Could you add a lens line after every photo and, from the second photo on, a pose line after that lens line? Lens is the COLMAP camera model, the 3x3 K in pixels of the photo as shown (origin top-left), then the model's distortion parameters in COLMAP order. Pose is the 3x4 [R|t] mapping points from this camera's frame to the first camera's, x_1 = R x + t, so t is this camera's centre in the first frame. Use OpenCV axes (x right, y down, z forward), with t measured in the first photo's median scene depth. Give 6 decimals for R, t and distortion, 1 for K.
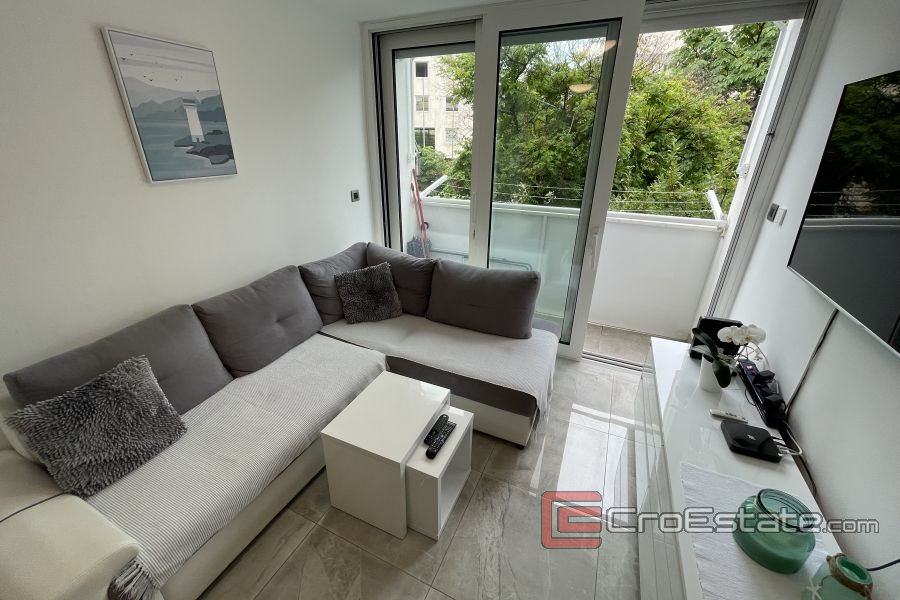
lens RADIAL K [[363.0, 0, 448.9], [0, 363.0, 296.6], [0, 0, 1]] dist [-0.001006, -0.000546]
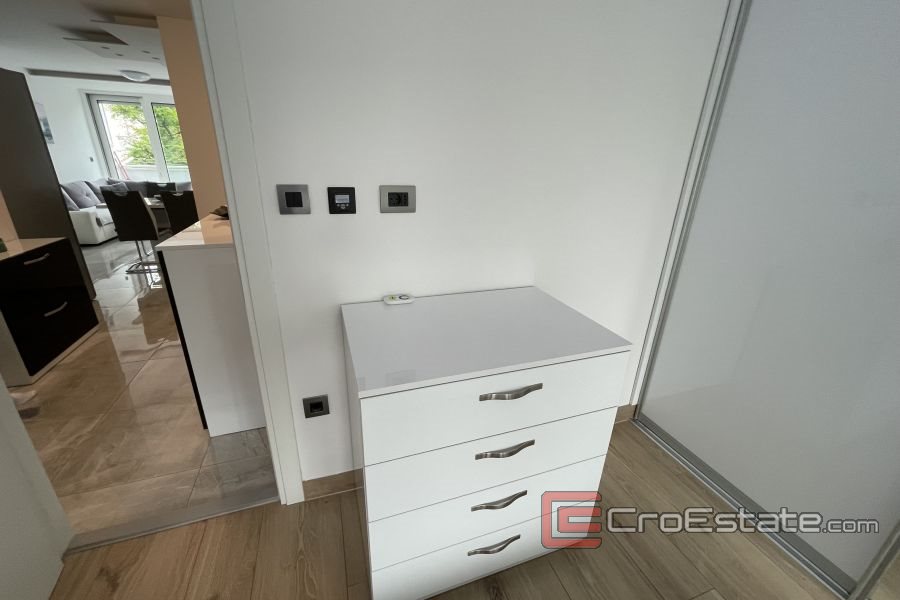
lens RADIAL K [[363.0, 0, 450.9], [0, 363.0, 297.3], [0, 0, 1]] dist [-0.001006, -0.000546]
pose [[0.713945, -0.238379, 0.658375, -0.397532], [0.260807, 0.963139, 0.065905, 1.137867], [-0.649817, 0.124656, 0.749799, -2.370491]]
